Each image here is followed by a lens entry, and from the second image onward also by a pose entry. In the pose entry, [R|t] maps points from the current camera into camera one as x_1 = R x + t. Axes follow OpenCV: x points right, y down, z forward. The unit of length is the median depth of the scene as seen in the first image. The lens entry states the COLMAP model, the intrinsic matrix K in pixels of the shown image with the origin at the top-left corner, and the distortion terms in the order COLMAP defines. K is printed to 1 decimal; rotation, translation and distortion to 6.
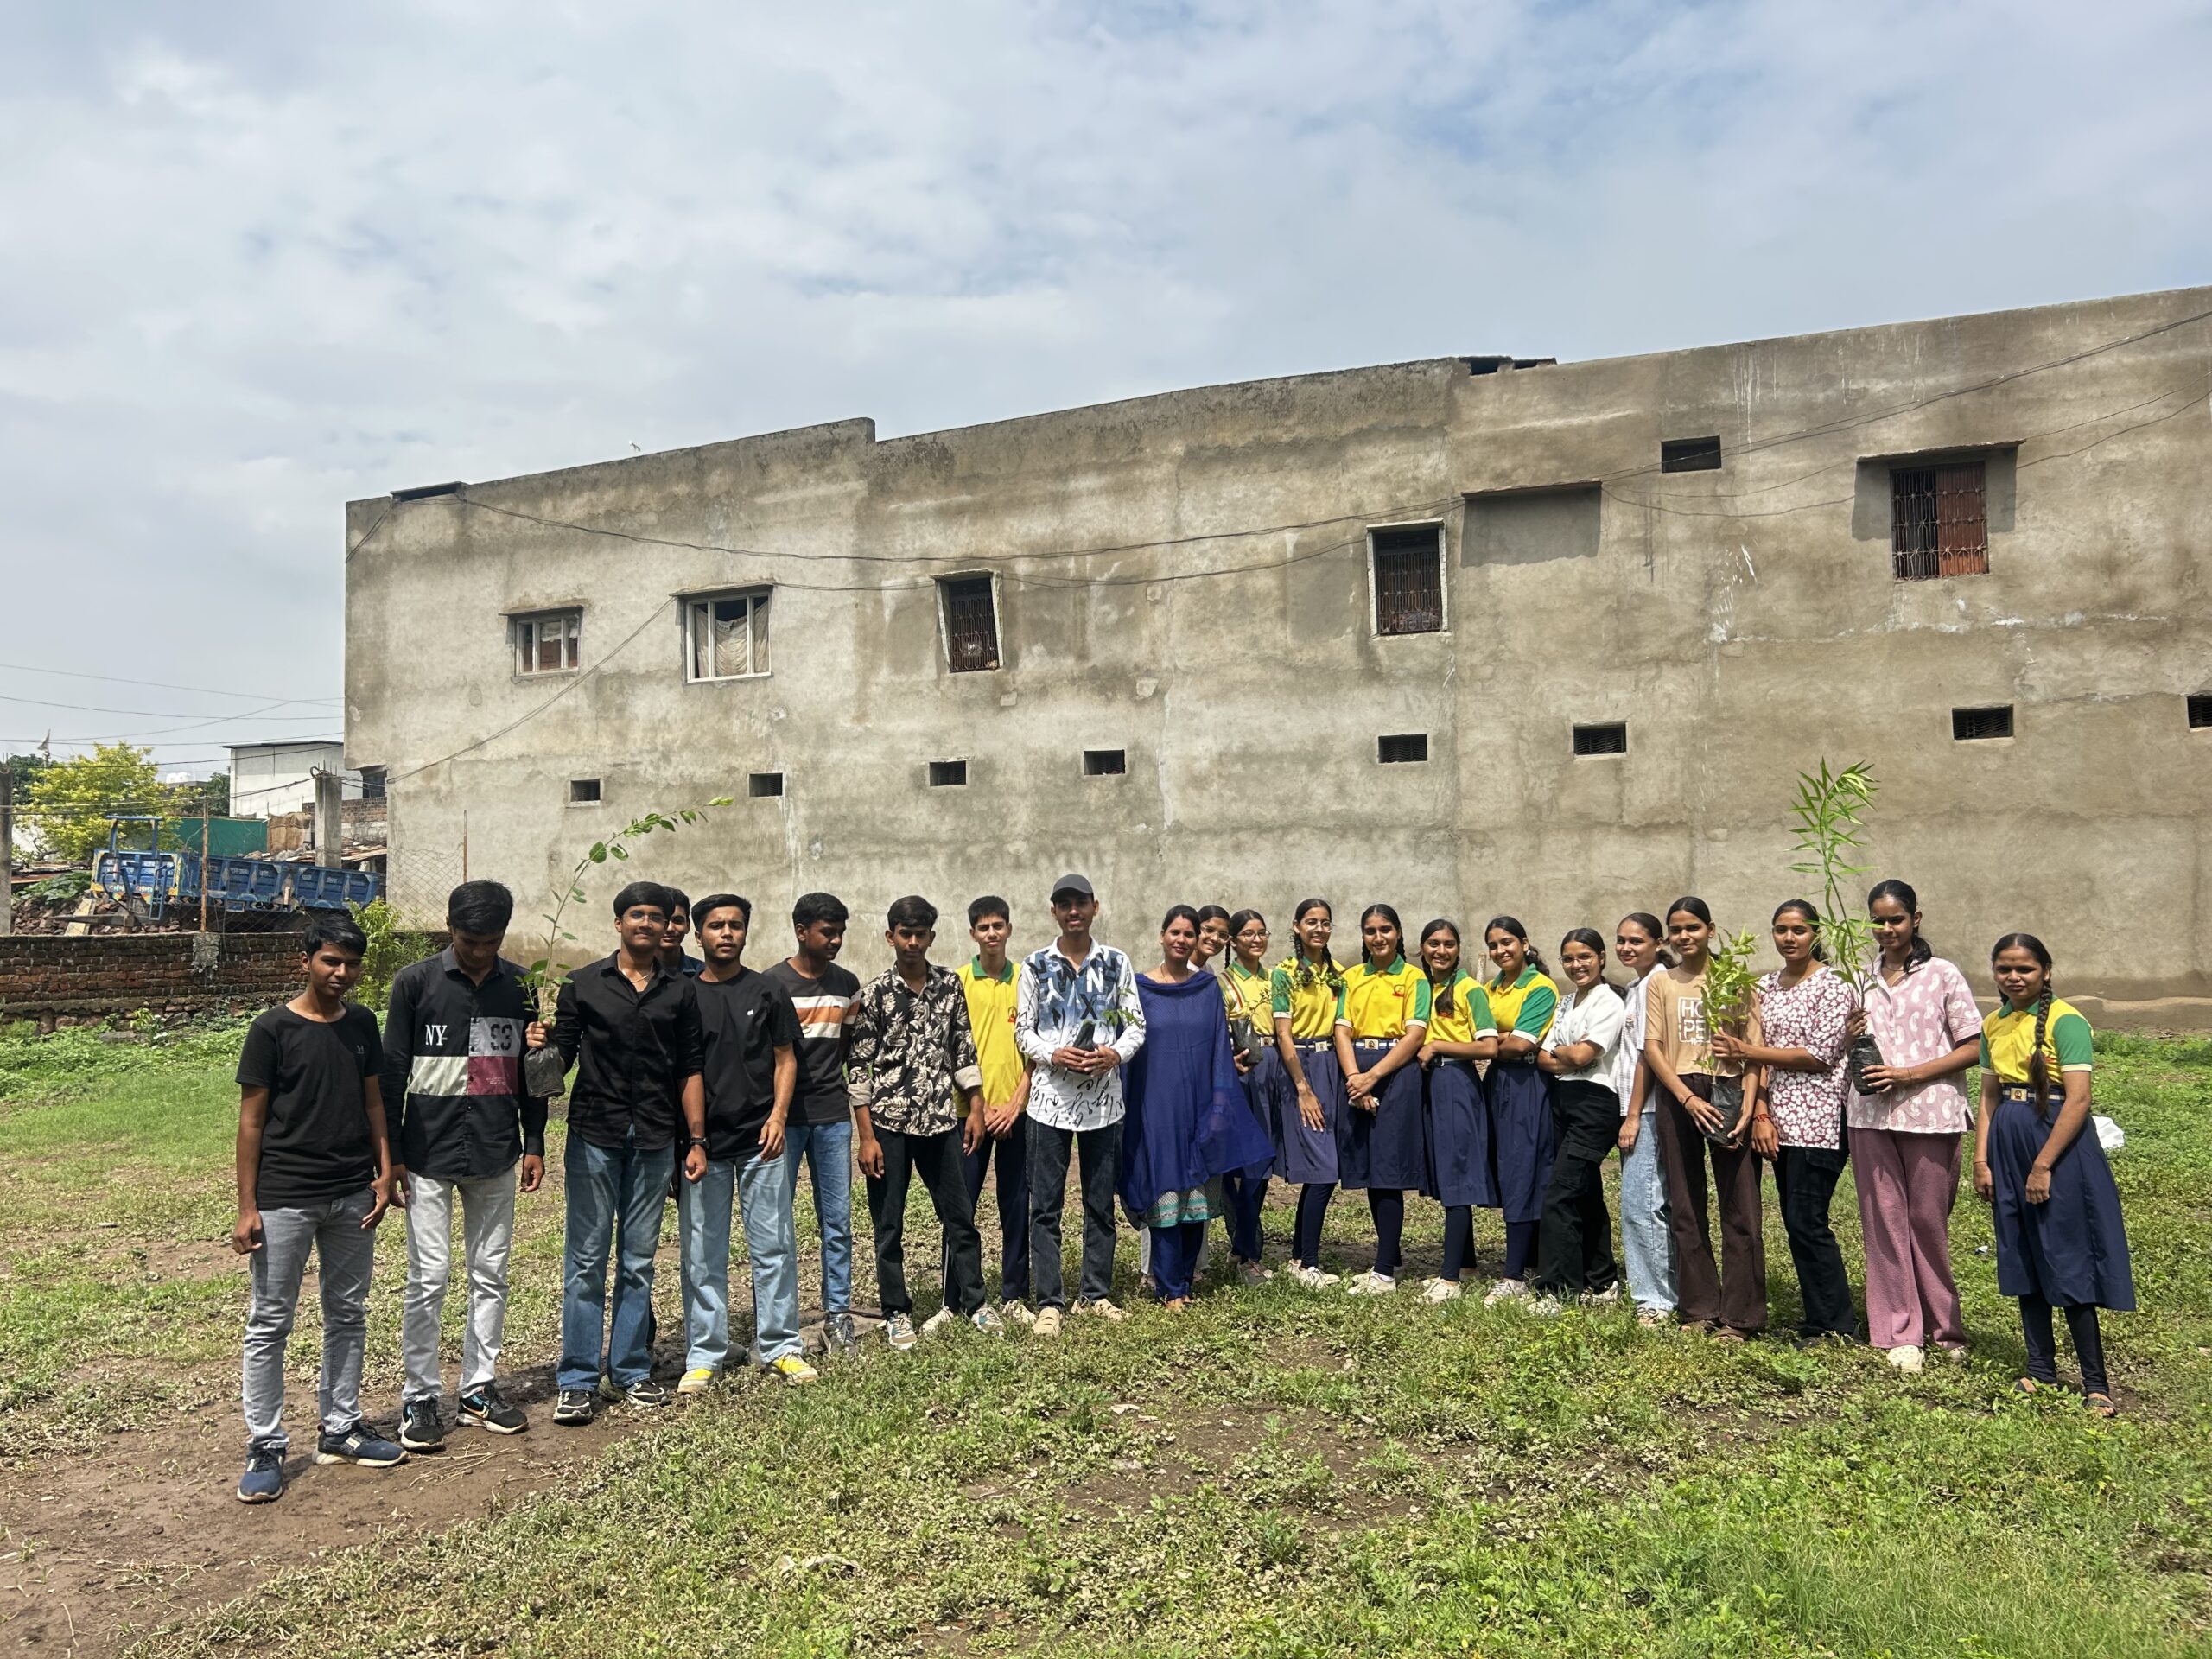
lens RADIAL K [[1688.3, 0, 1080.6], [0, 1688.3, 850.2], [0, 0, 1]] dist [0.049615, -0.053492]
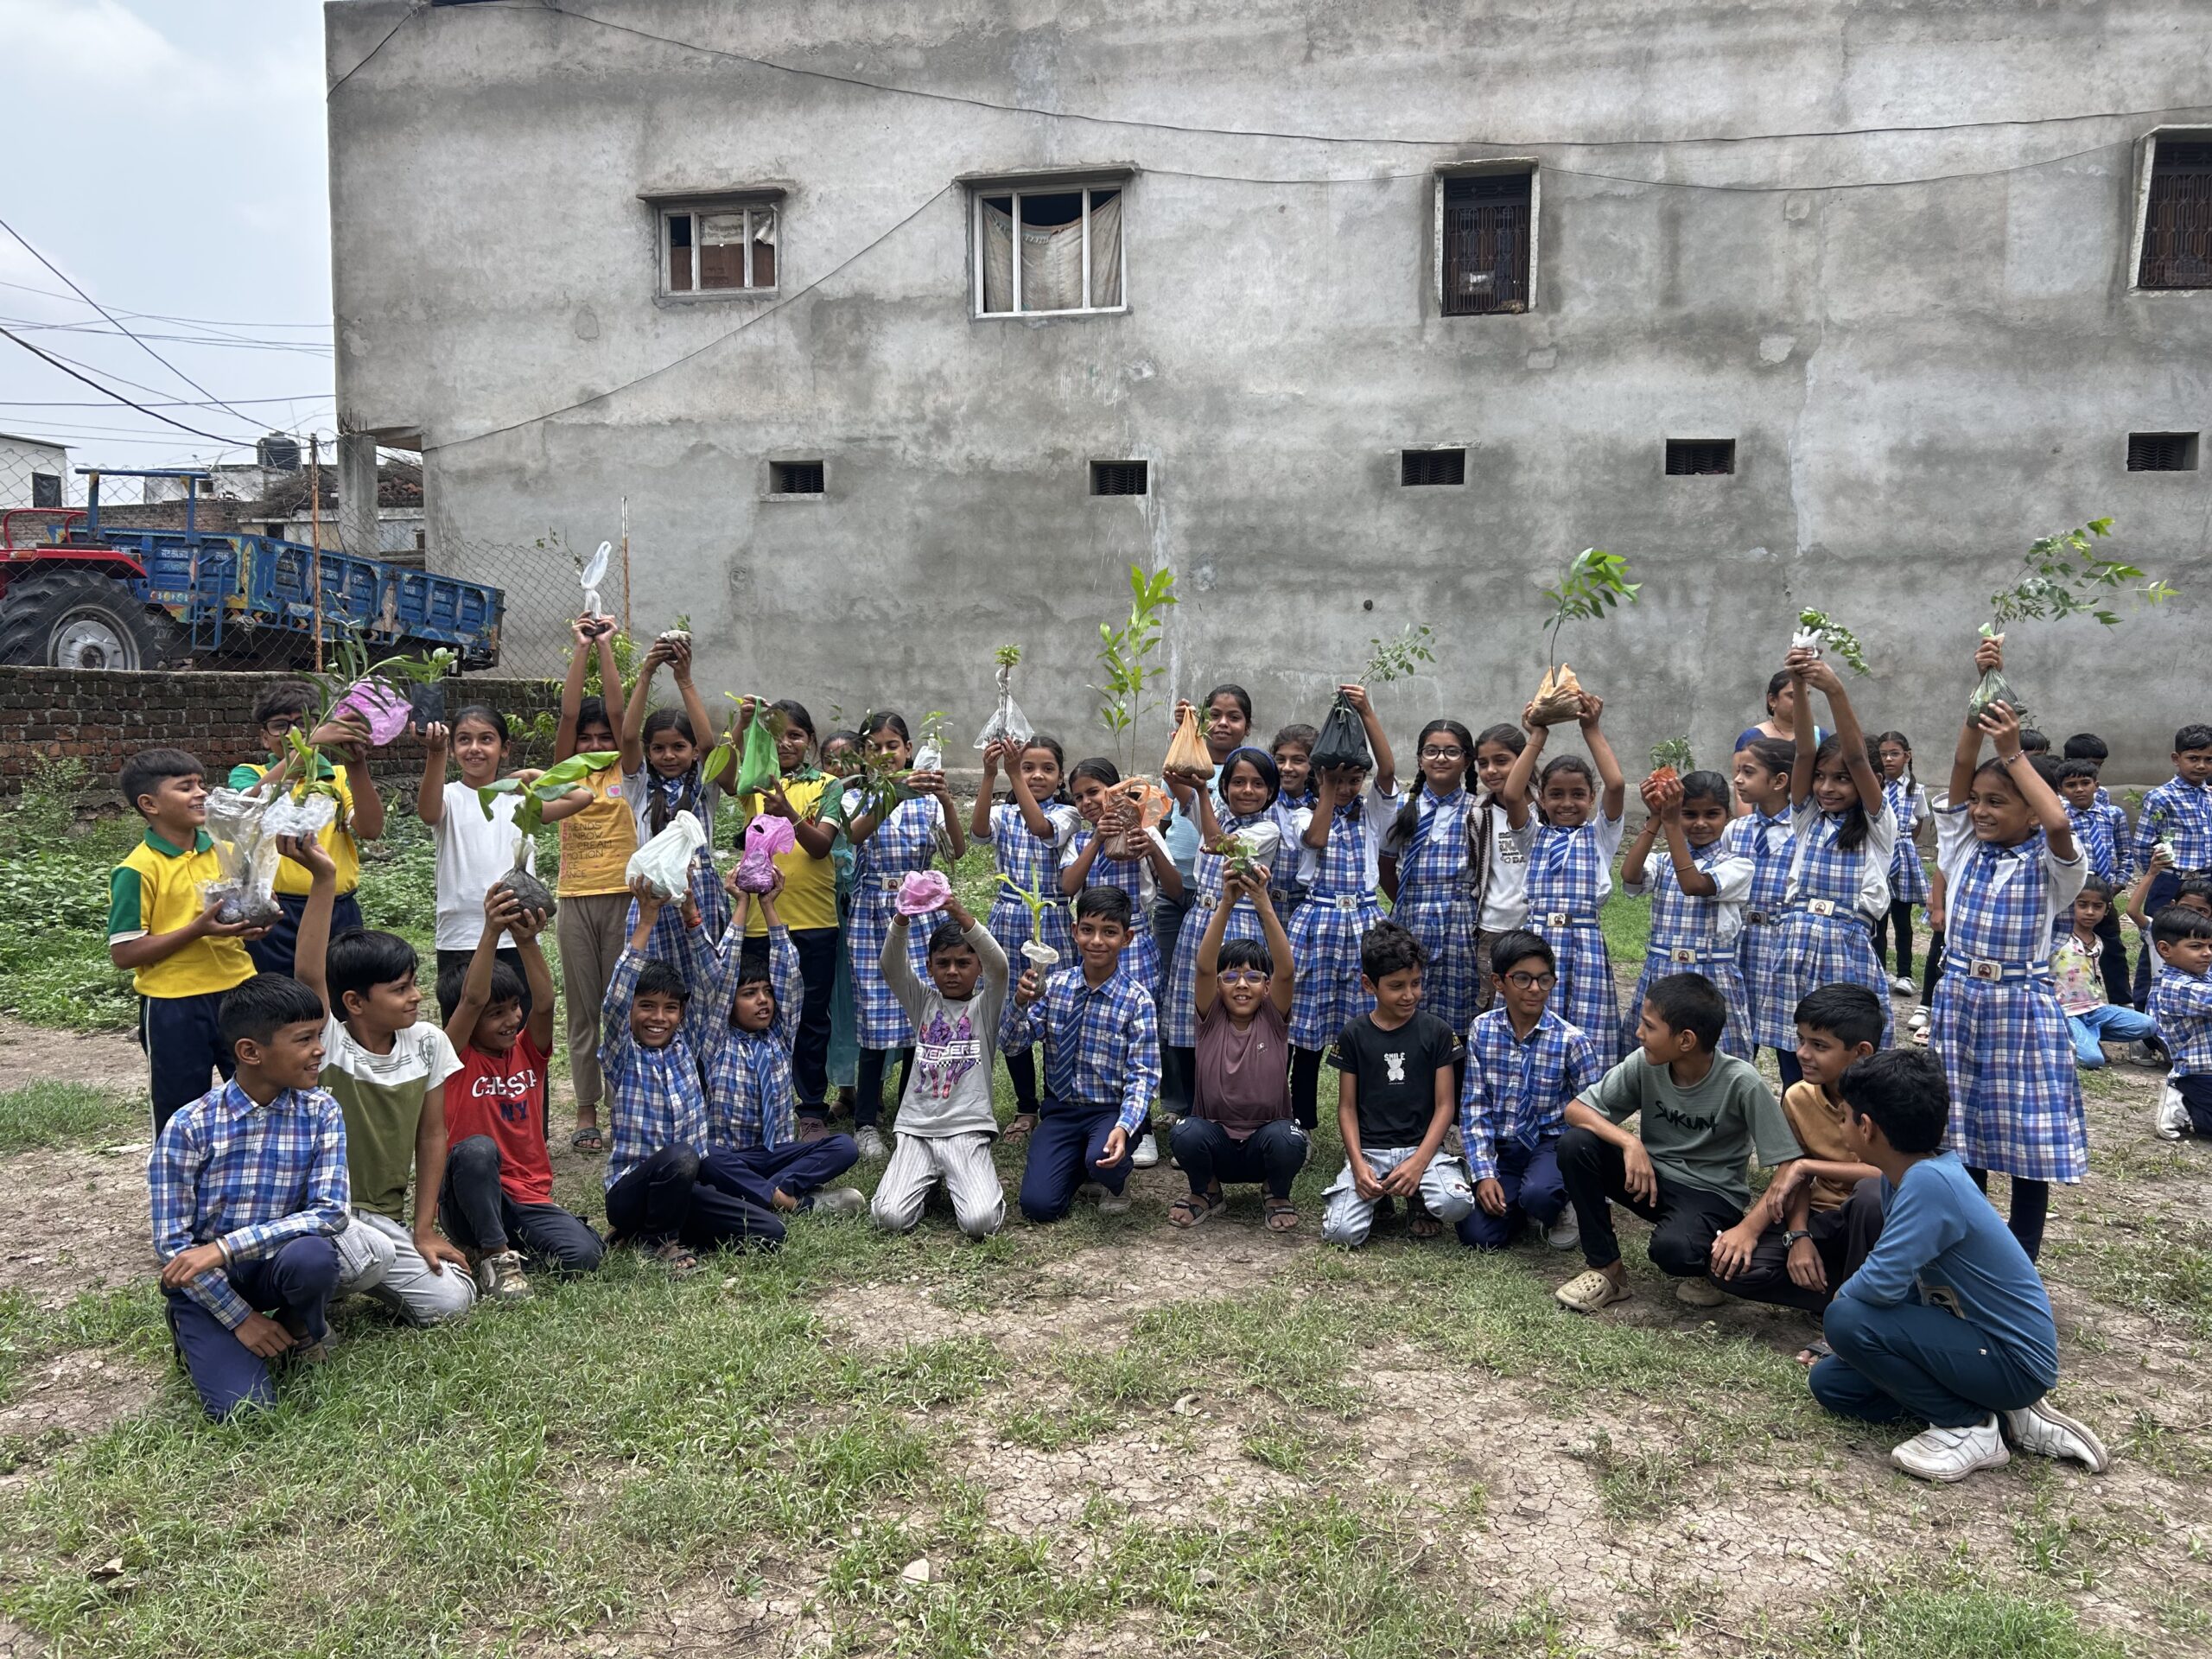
lens RADIAL K [[1688.3, 0, 1119.5], [0, 1688.3, 822.3], [0, 0, 1]] dist [0.049615, -0.053492]
pose [[0.968389, -0.000081, 0.249446, -0.411302], [-0.027827, 0.993723, 0.108352, 0.029750], [-0.247889, -0.111868, 0.962308, 0.379987]]
